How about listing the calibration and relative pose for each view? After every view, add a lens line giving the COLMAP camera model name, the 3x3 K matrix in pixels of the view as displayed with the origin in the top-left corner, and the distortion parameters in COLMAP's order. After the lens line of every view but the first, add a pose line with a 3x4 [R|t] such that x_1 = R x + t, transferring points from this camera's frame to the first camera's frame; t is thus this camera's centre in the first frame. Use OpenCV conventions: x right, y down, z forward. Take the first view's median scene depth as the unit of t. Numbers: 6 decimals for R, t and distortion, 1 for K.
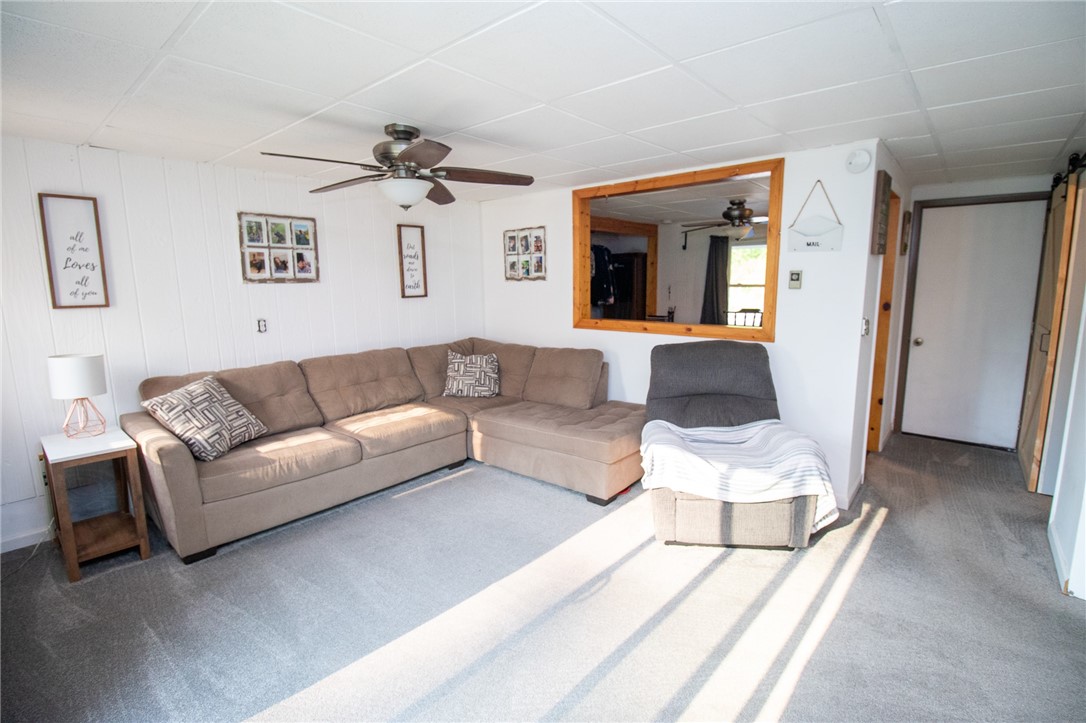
lens RADIAL K [[502.9, 0, 550.1], [0, 502.9, 359.7], [0, 0, 1]] dist [-0.002410, -0.012955]
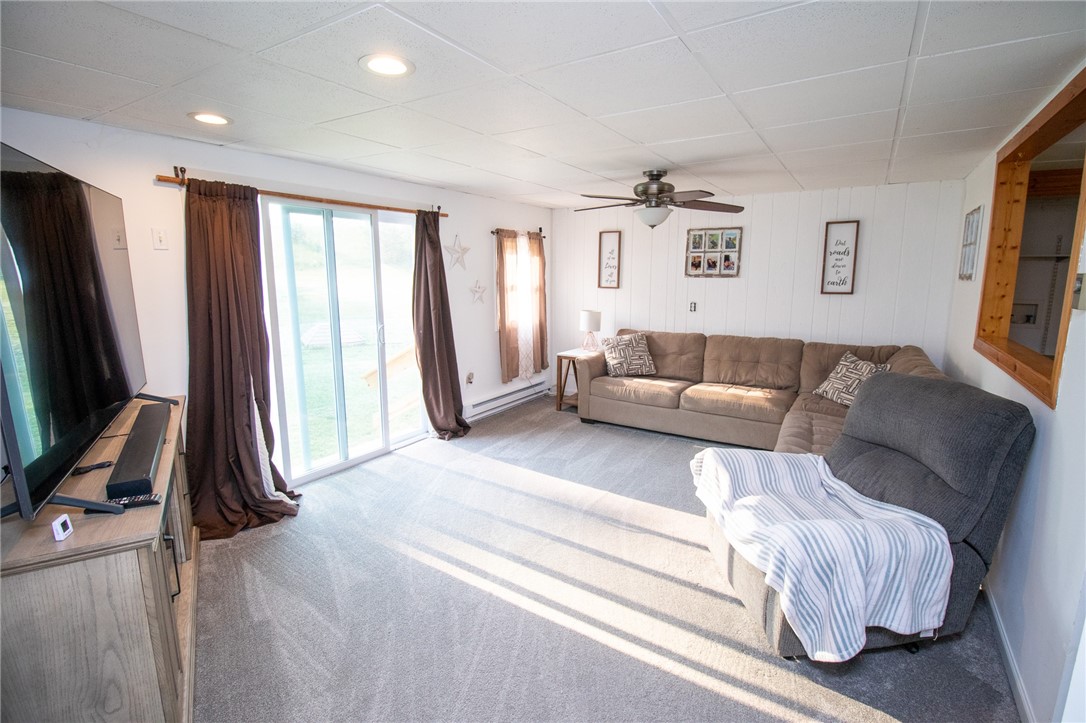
lens RADIAL K [[502.9, 0, 550.1], [0, 502.9, 359.7], [0, 0, 1]] dist [-0.002410, -0.012955]
pose [[0.144449, 0.175229, -0.973873, 0.791803], [-0.156490, 0.975855, 0.152374, -0.074373], [0.977059, 0.130391, 0.168383, 0.369614]]
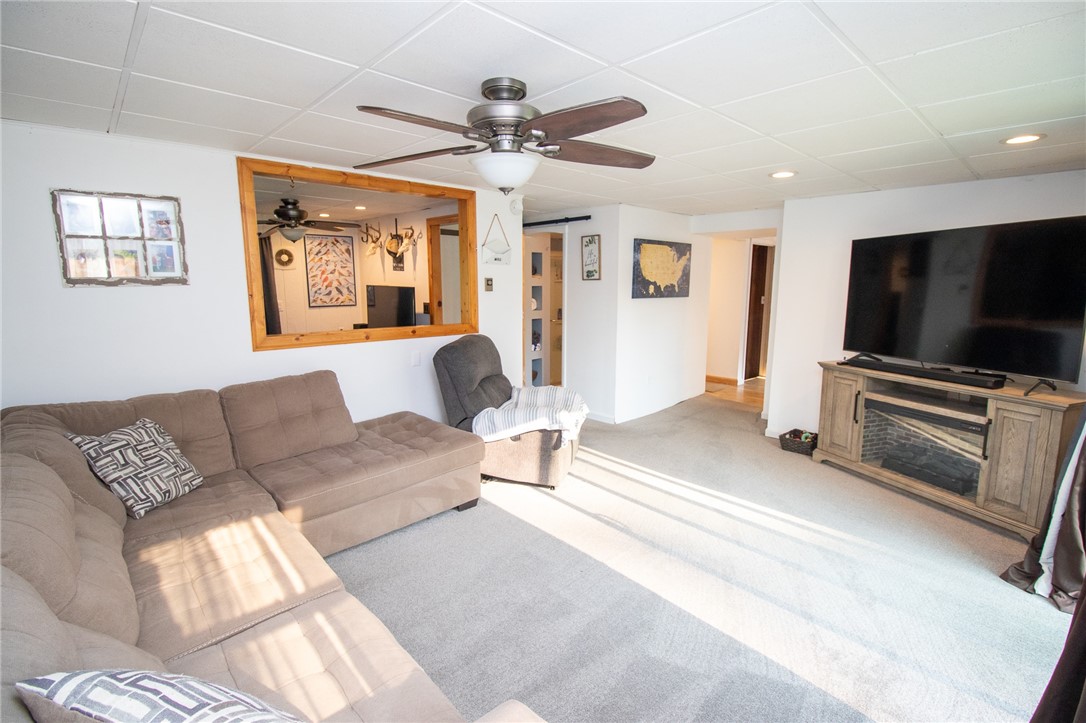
lens RADIAL K [[502.9, 0, 550.1], [0, 502.9, 359.7], [0, 0, 1]] dist [-0.002410, -0.012955]
pose [[0.093083, -0.143753, 0.985226, -0.751064], [0.152092, 0.979962, 0.128615, -0.096477], [-0.983973, 0.137874, 0.113081, 0.621462]]
